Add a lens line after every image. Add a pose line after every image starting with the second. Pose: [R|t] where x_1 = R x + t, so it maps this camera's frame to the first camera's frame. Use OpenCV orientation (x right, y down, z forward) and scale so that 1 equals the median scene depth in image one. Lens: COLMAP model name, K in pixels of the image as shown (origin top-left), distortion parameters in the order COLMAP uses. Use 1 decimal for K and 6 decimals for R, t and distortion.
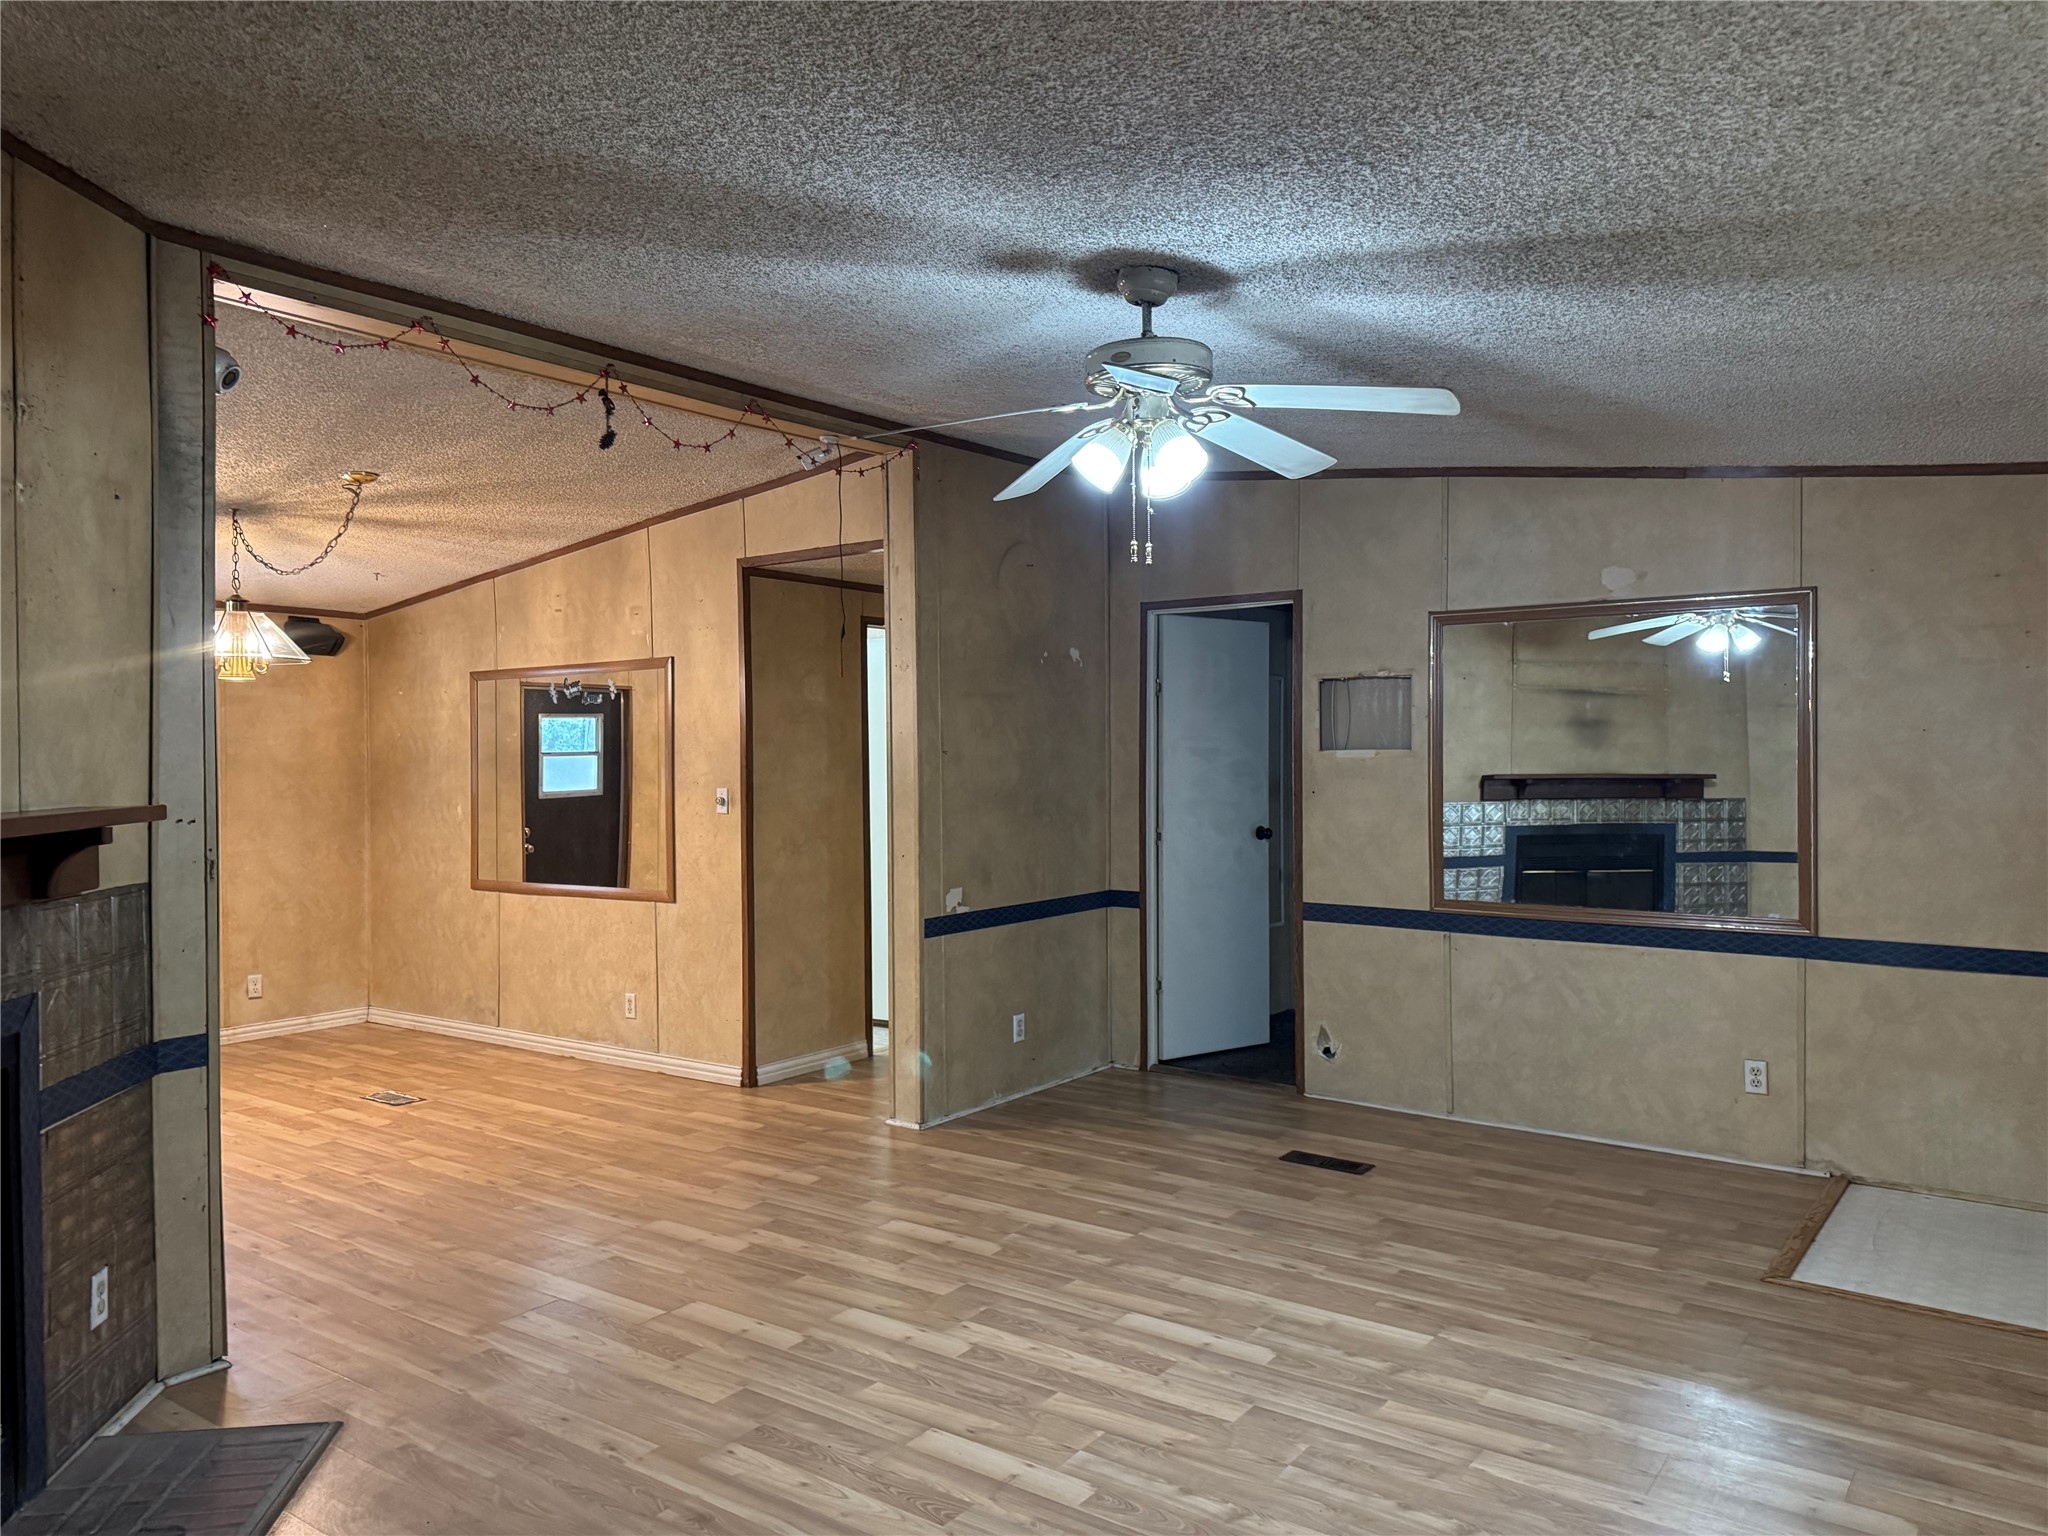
lens RADIAL K [[1440.2, 0, 1007.9], [0, 1440.2, 771.2], [0, 0, 1]] dist [0.059616, -0.072855]
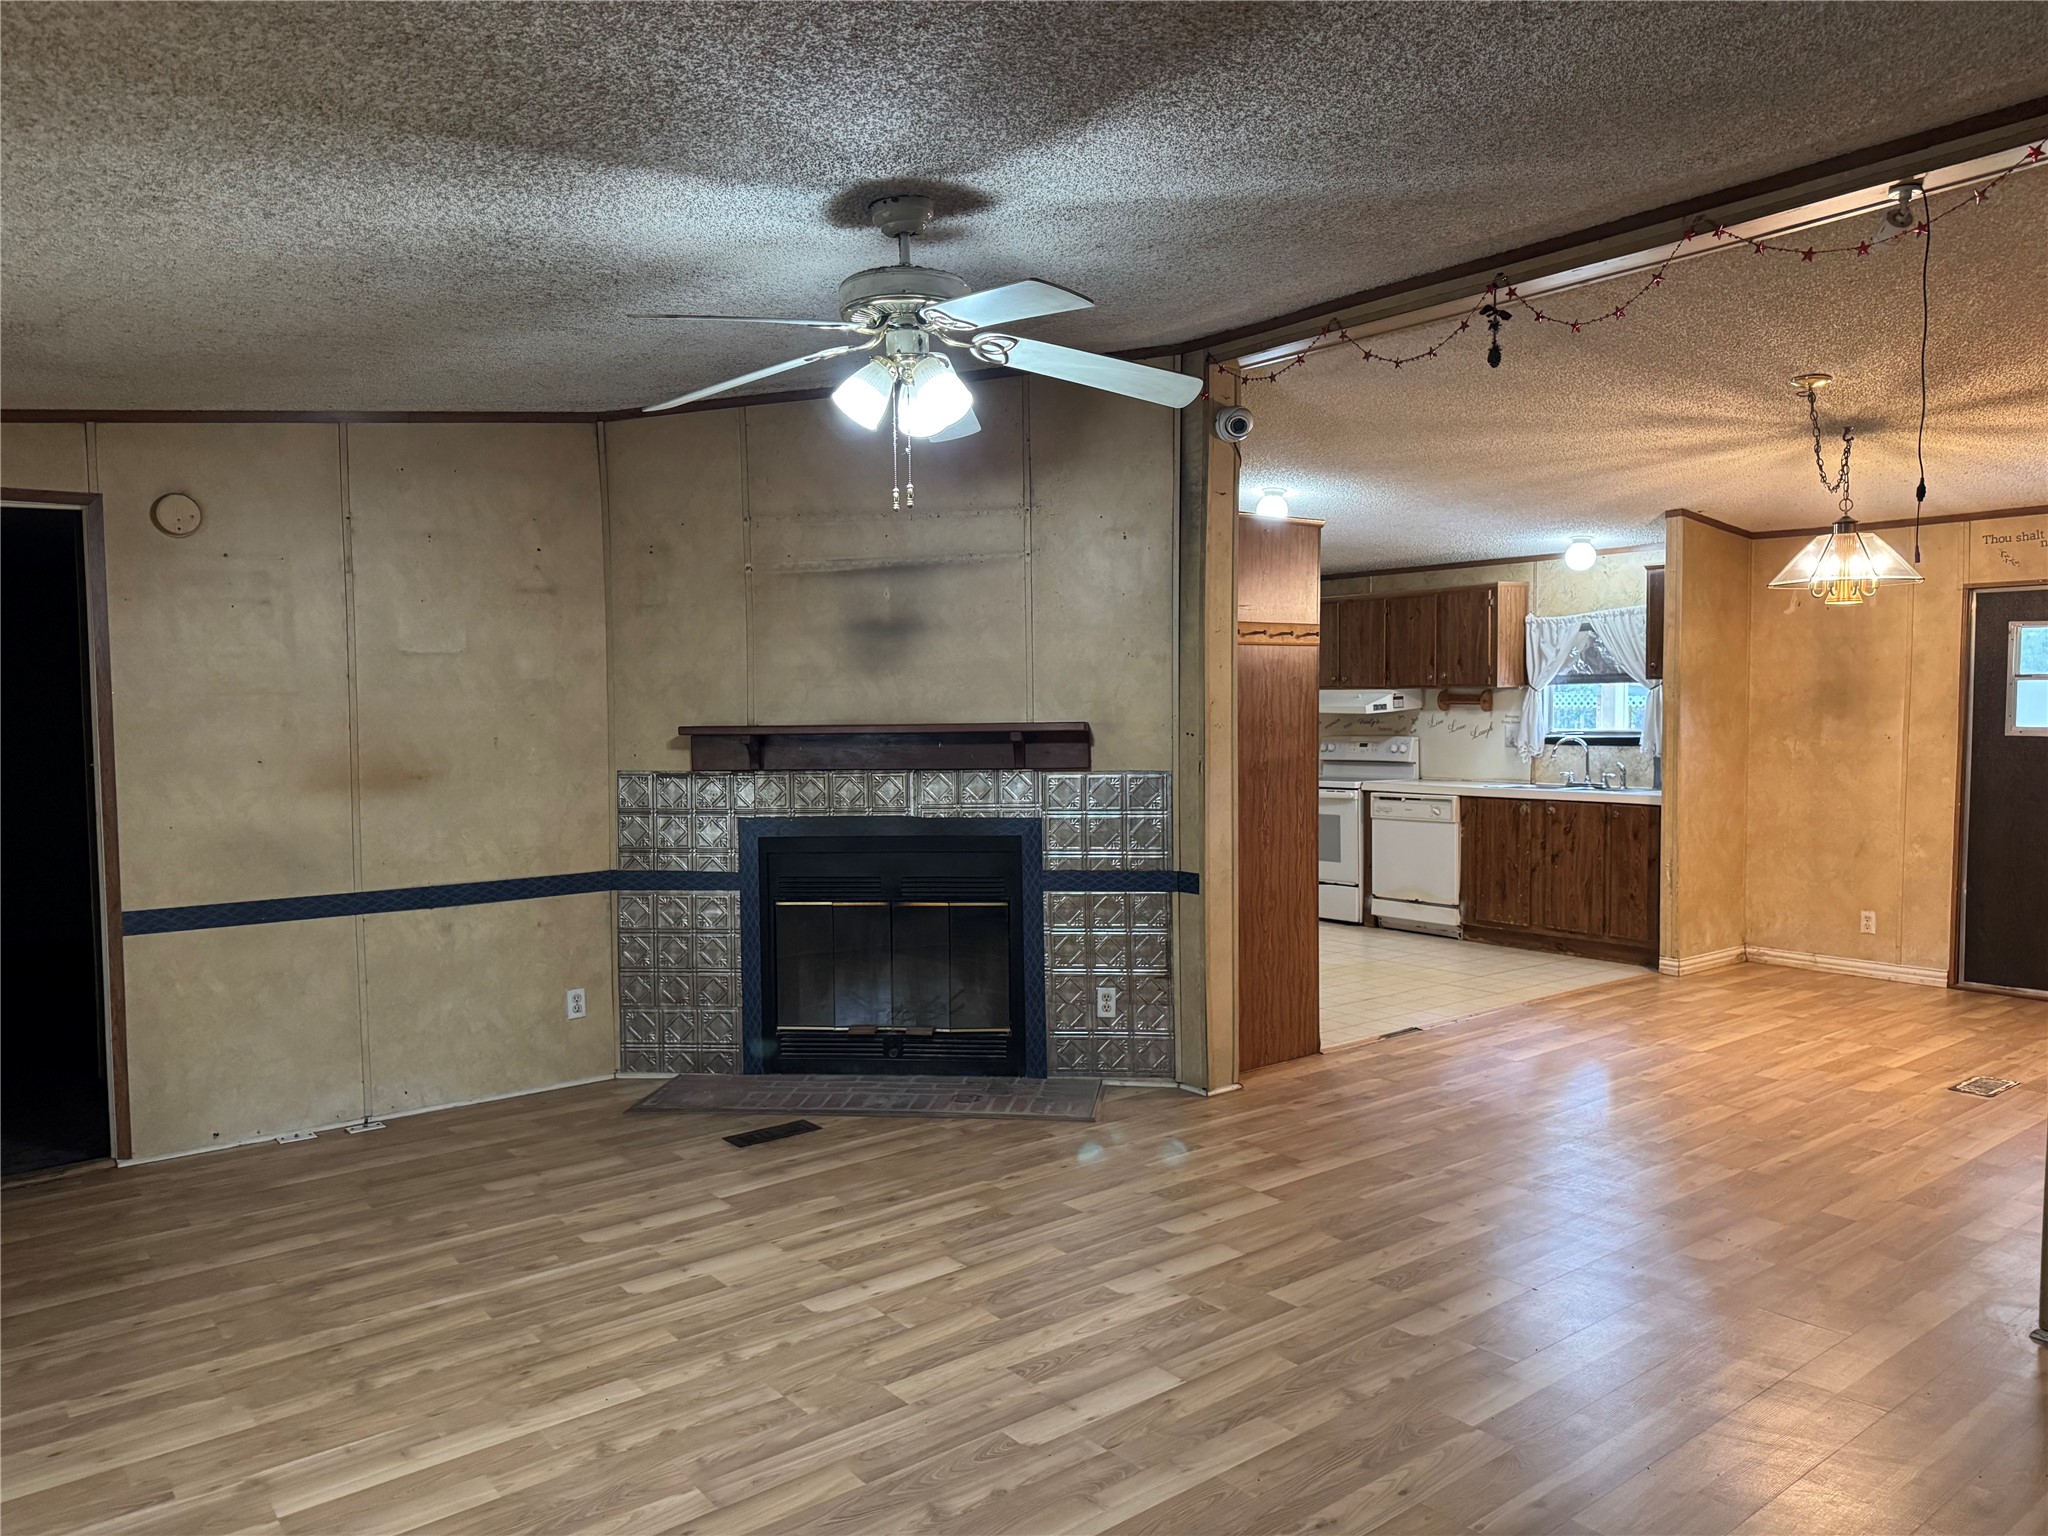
lens RADIAL K [[1440.2, 0, 1026.5], [0, 1440.2, 781.5], [0, 0, 1]] dist [0.059616, -0.072855]
pose [[-0.251989, 0.068478, -0.965304, 0.479380], [0.001075, 0.997512, 0.070482, -0.011475], [0.967729, 0.016723, -0.251436, 0.611874]]
